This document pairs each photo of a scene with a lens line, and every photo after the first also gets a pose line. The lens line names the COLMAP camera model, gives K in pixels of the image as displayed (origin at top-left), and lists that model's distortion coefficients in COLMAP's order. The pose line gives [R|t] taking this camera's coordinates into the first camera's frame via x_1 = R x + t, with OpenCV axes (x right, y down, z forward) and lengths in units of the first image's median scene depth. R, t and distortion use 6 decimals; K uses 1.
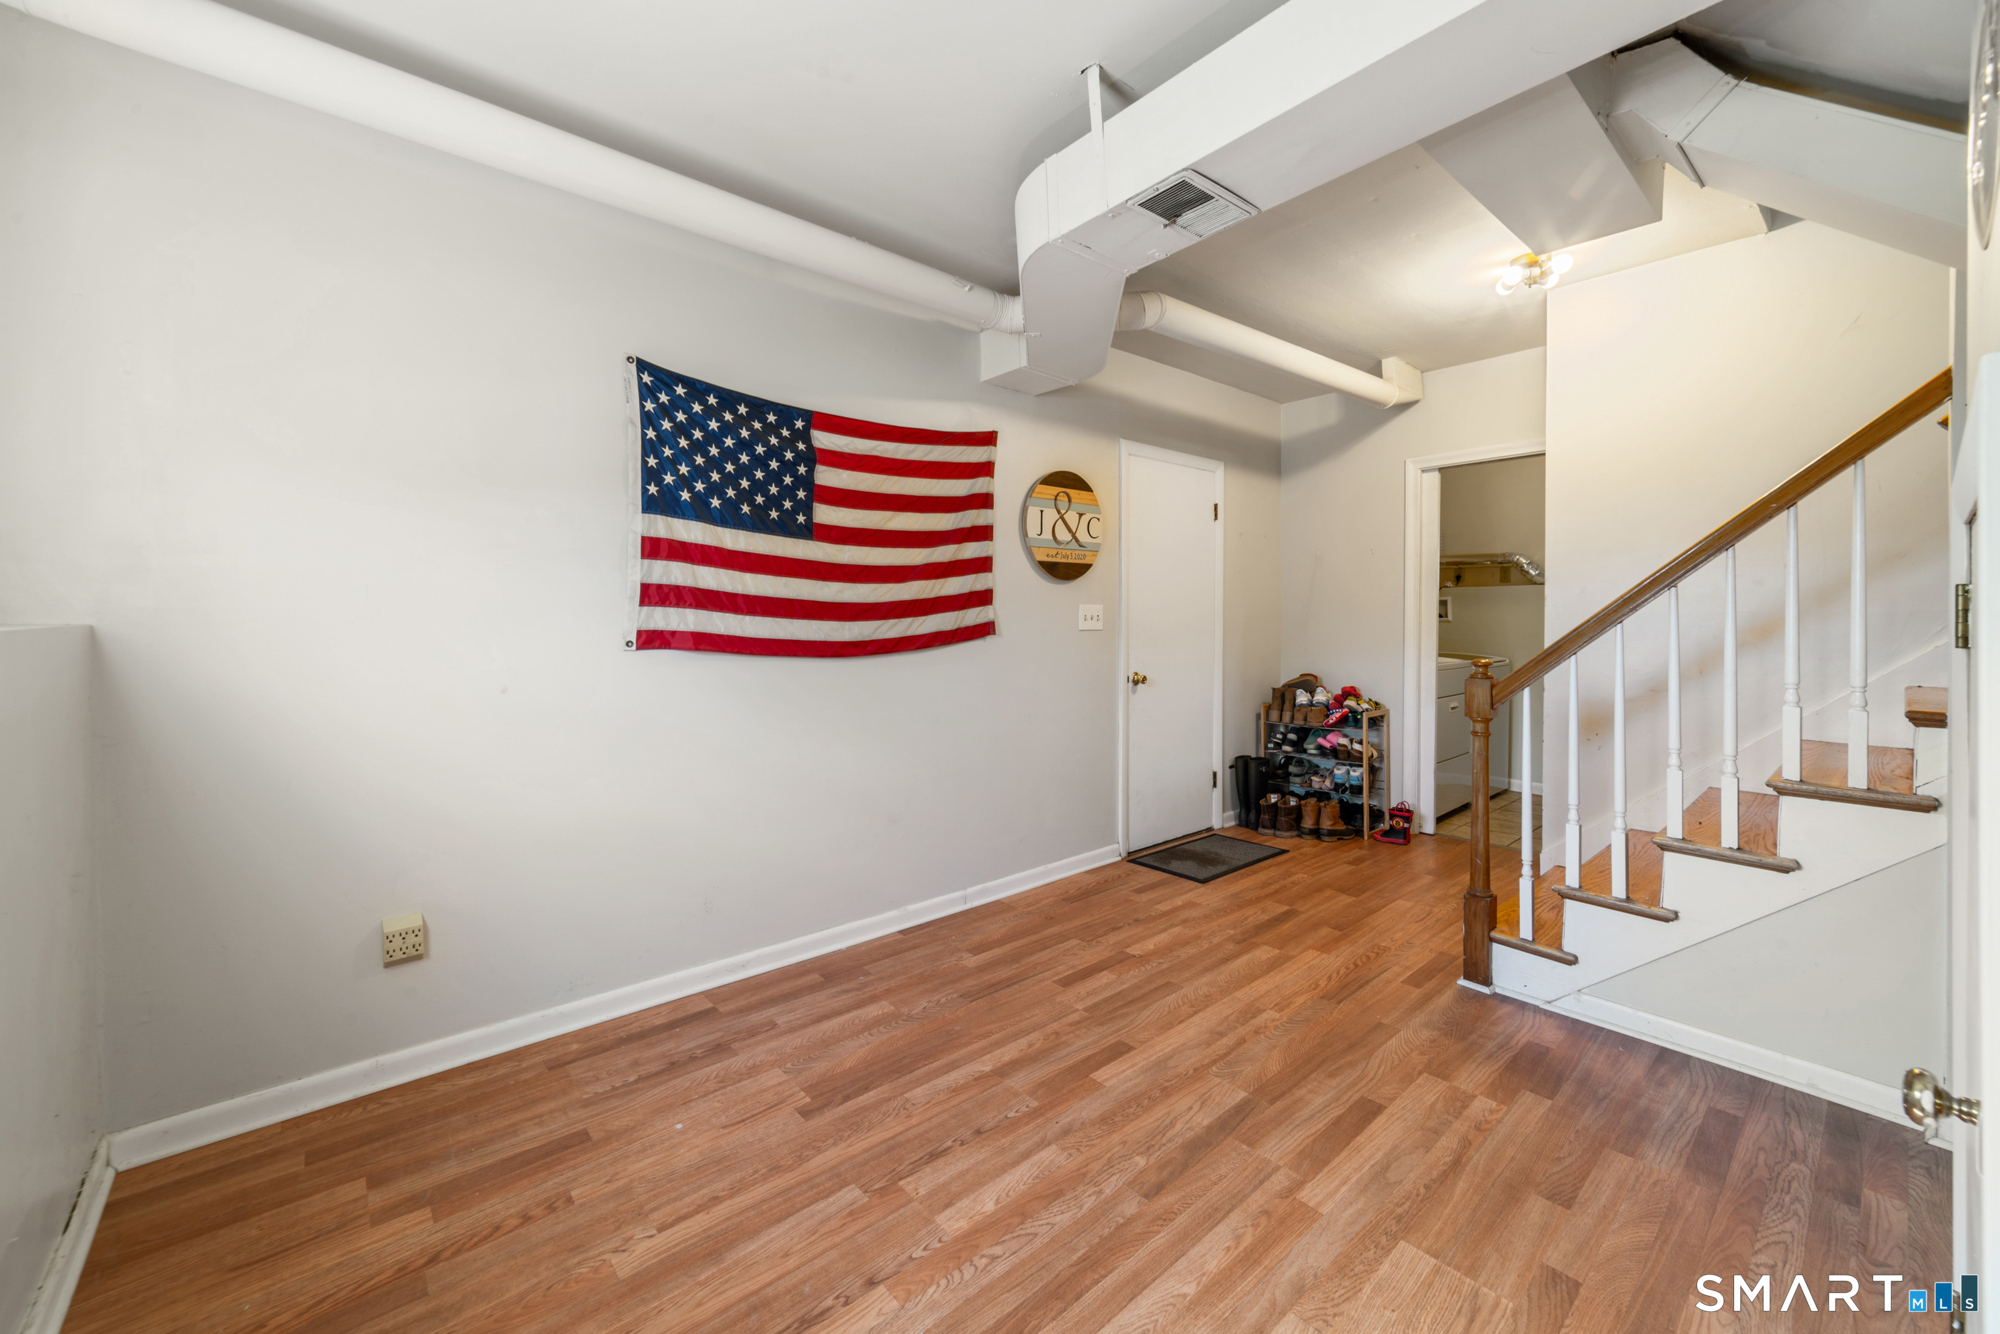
lens RADIAL K [[788.3, 0, 1003.5], [0, 788.3, 638.0], [0, 0, 1]] dist [0.000237, 0.000045]
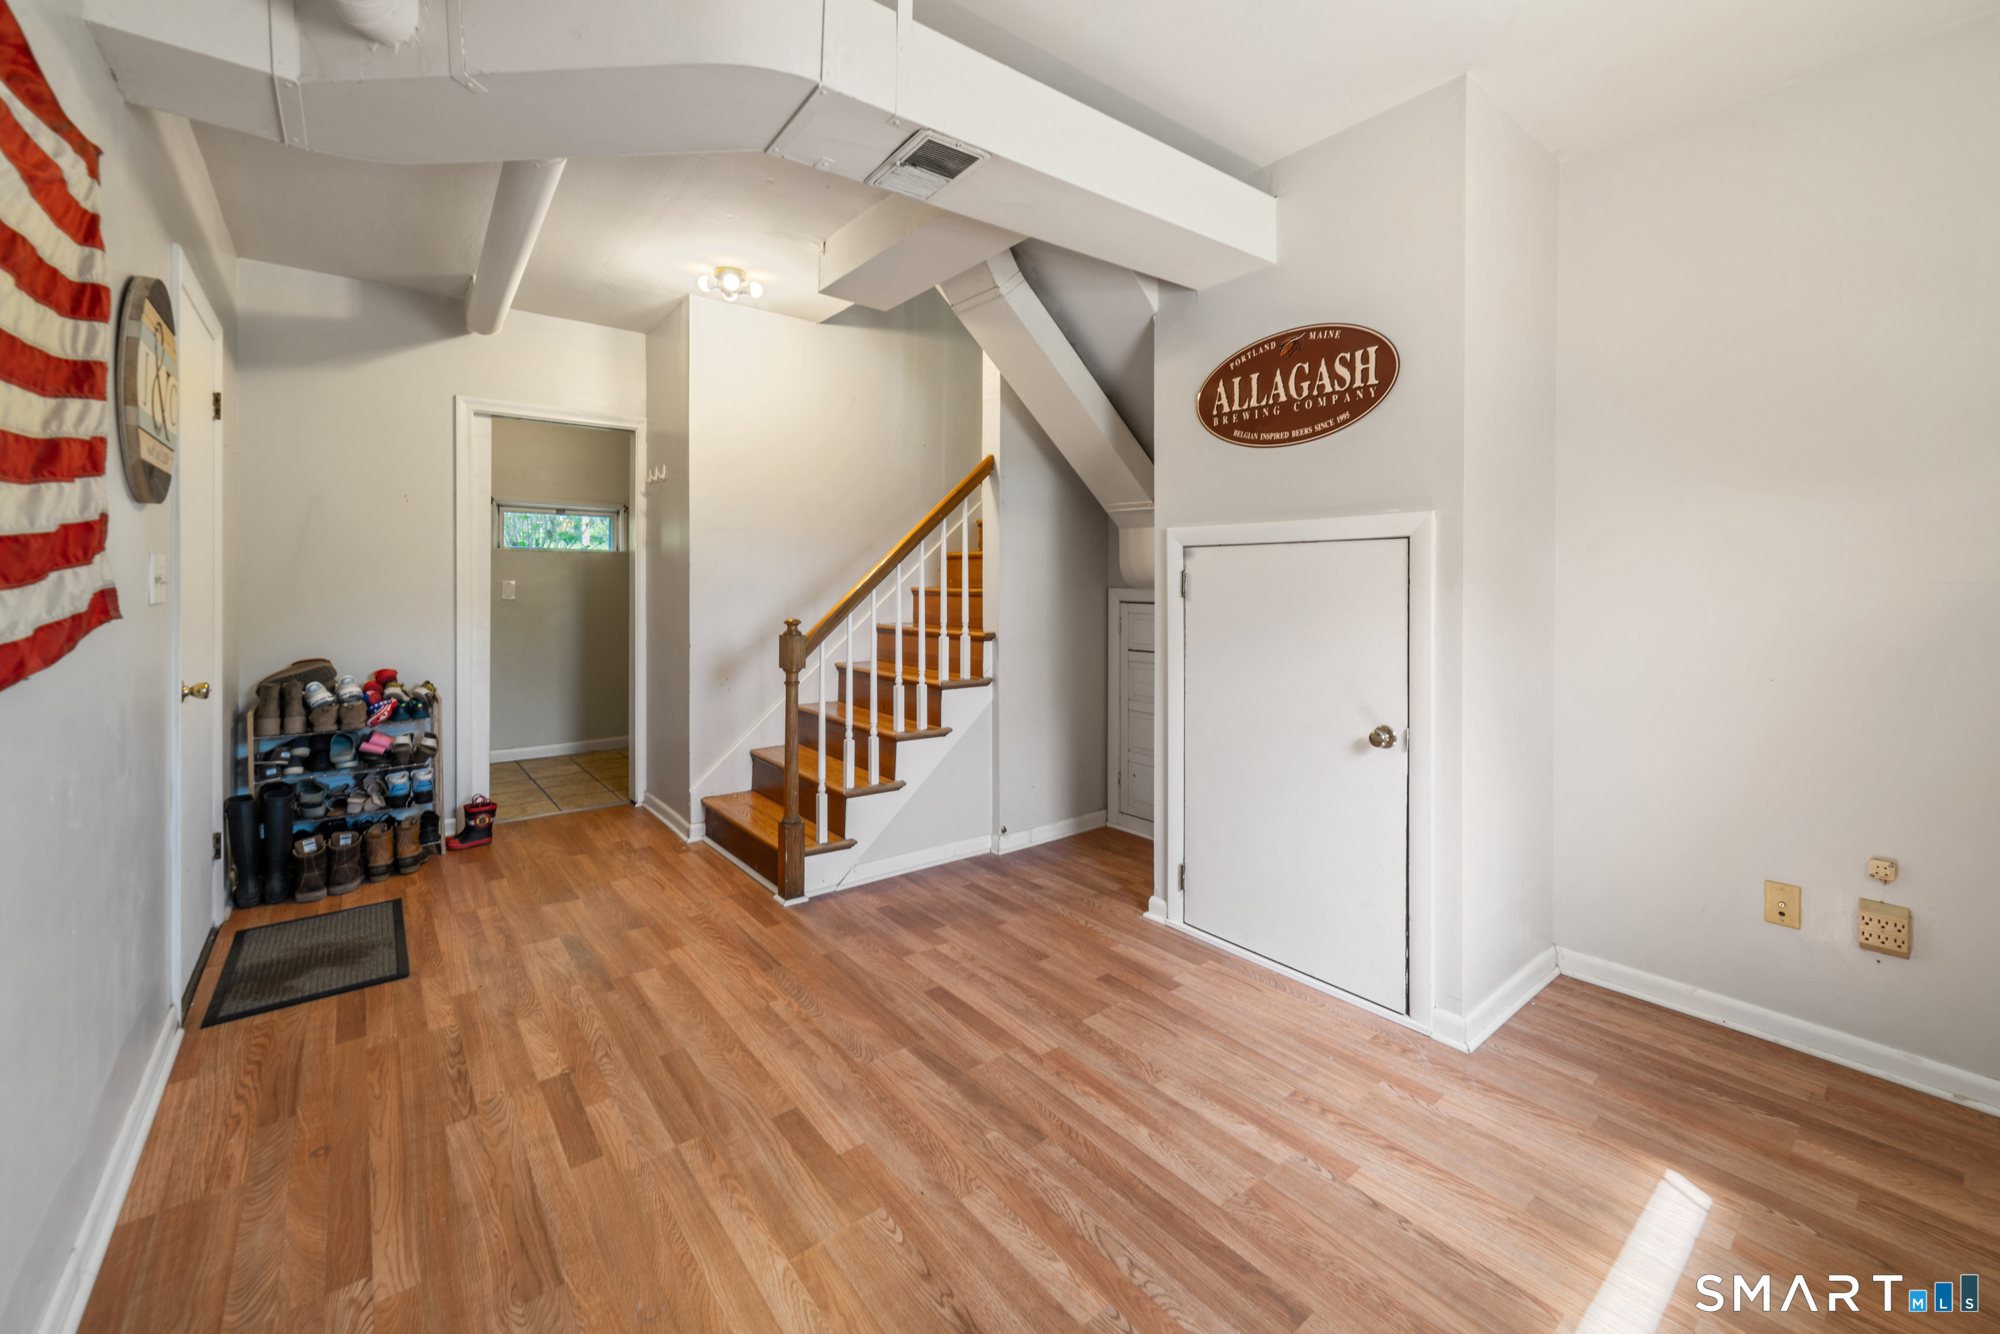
lens RADIAL K [[800.6, 0, 1000.1], [0, 800.6, 593.4], [0, 0, 1]] dist [-0.000282, -0.000022]
pose [[0.035117, -0.008493, 0.999347, -0.632616], [0.018174, 0.999804, 0.007858, -0.016728], [-0.999218, 0.017886, 0.035264, 0.727233]]
